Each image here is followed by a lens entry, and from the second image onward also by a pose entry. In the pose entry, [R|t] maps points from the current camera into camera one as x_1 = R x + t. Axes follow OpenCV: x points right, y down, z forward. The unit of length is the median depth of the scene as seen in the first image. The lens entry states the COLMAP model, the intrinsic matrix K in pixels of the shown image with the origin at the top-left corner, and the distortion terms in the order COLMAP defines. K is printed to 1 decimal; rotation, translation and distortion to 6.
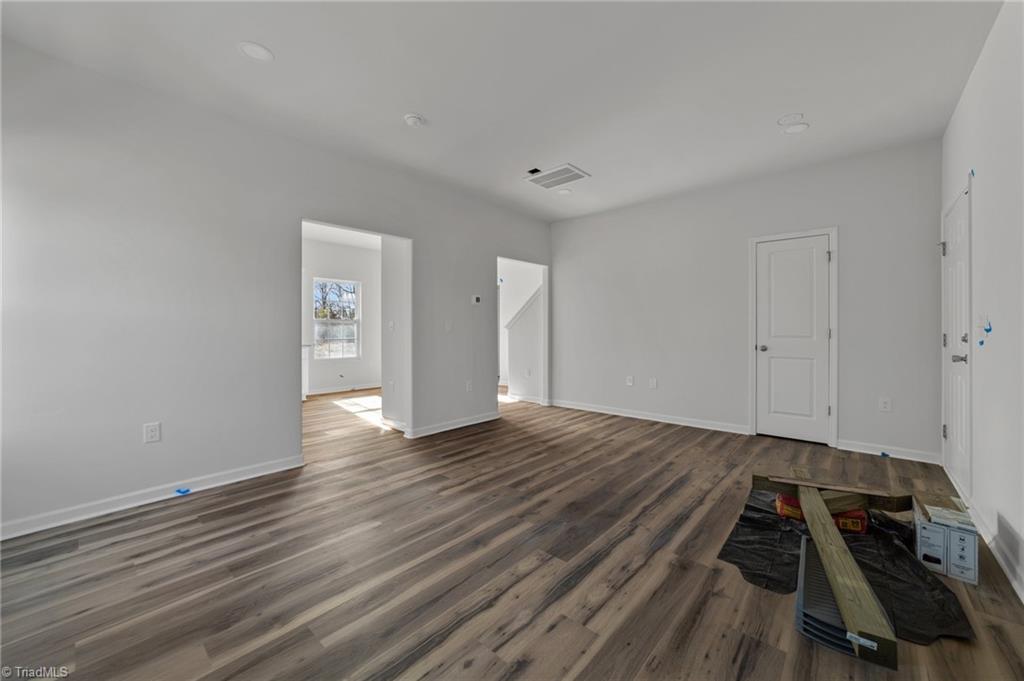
lens RADIAL K [[396.6, 0, 513.2], [0, 396.6, 332.7], [0, 0, 1]] dist [-0.002831, -0.000068]
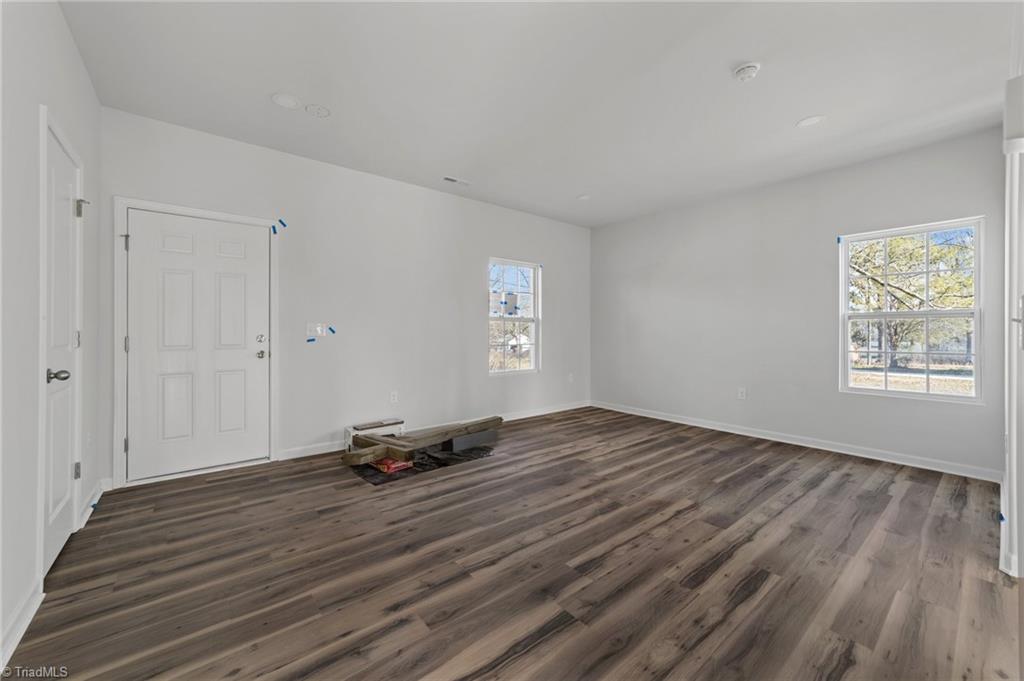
lens RADIAL K [[396.6, 0, 510.7], [0, 396.6, 334.2], [0, 0, 1]] dist [-0.002831, -0.000068]
pose [[-0.986679, -0.003654, 0.162637, 0.100196], [-0.001724, 0.999926, 0.012004, -0.016171], [-0.162669, 0.011563, -0.986613, 2.052078]]
